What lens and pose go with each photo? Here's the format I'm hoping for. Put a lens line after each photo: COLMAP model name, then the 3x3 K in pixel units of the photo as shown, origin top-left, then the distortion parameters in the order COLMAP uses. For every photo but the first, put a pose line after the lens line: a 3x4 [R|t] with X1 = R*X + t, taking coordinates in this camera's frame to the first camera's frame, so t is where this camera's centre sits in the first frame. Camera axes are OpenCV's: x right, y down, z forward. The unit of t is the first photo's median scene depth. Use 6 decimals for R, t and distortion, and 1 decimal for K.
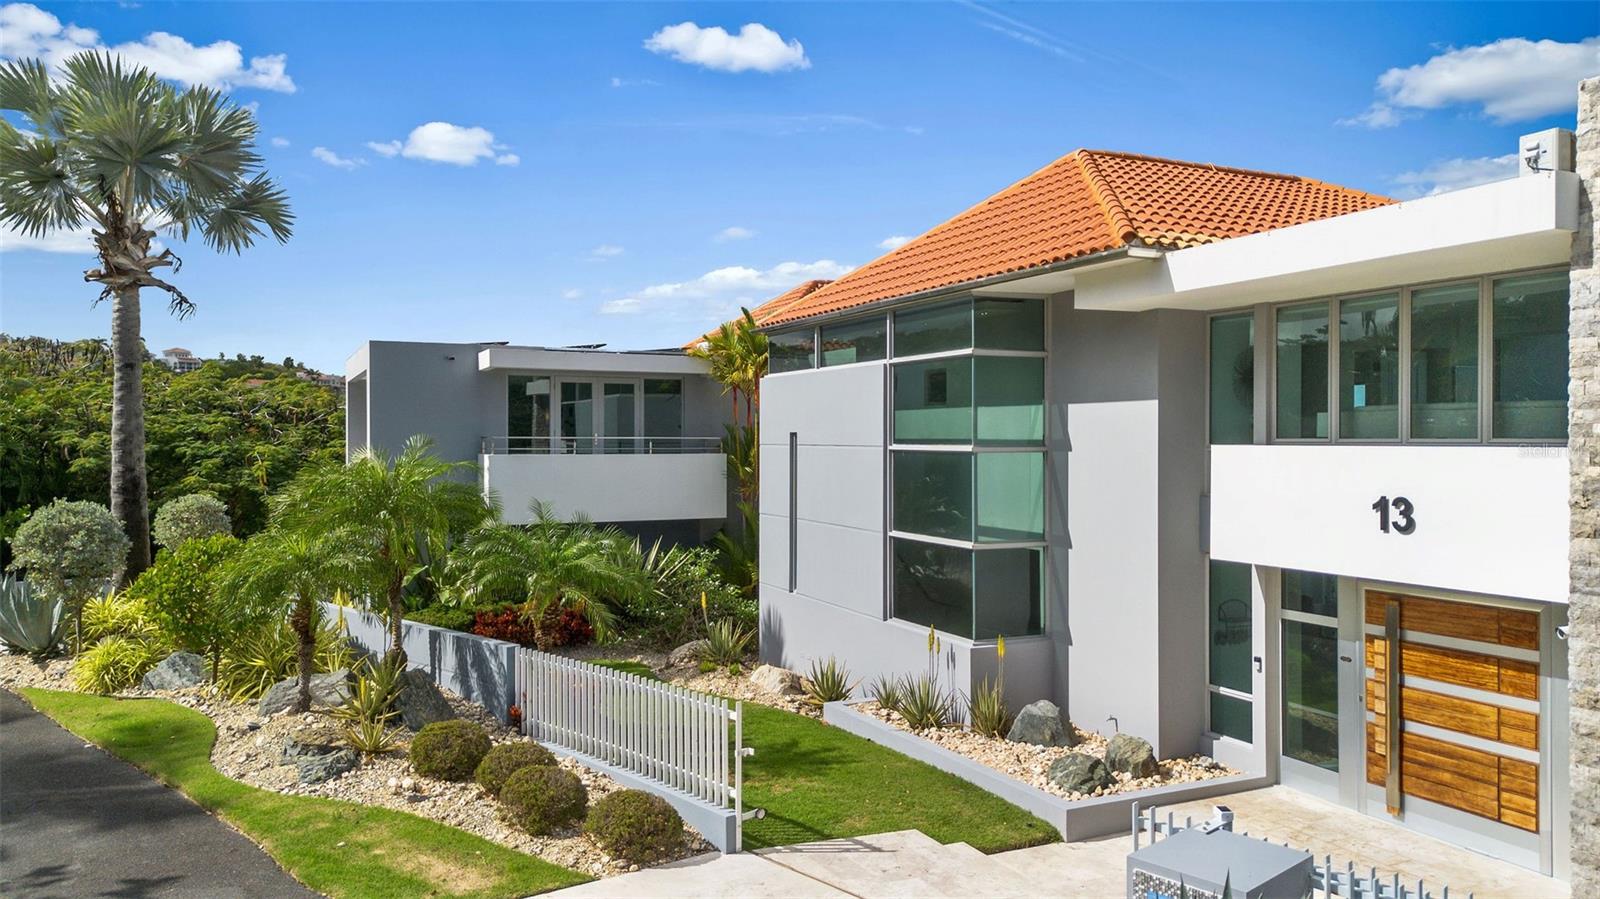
lens RADIAL K [[1141.9, 0, 800.0], [0, 1141.9, 449.5], [0, 0, 1]] dist [0.000839, 0.000291]
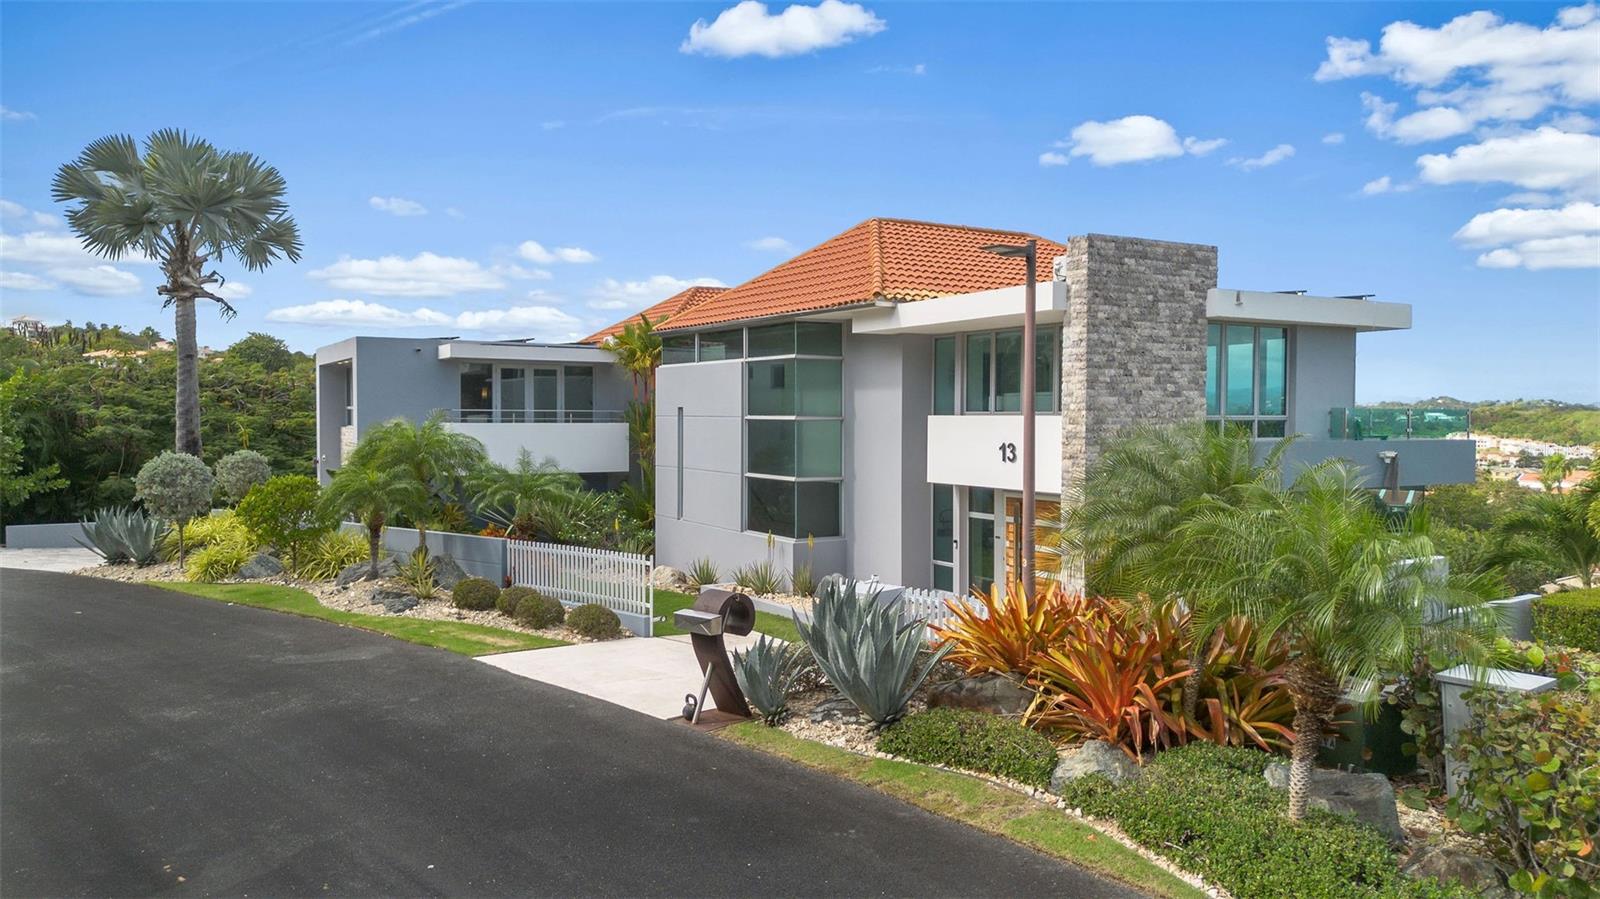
lens RADIAL K [[1171.3, 0, 770.4], [0, 1171.3, 416.1], [0, 0, 1]] dist [0.197473, -0.000125]
pose [[0.997245, 0.002074, 0.074153, -0.002949], [-0.001568, 0.999975, -0.006871, 0.007489], [-0.074166, 0.006736, 0.997223, -0.546128]]
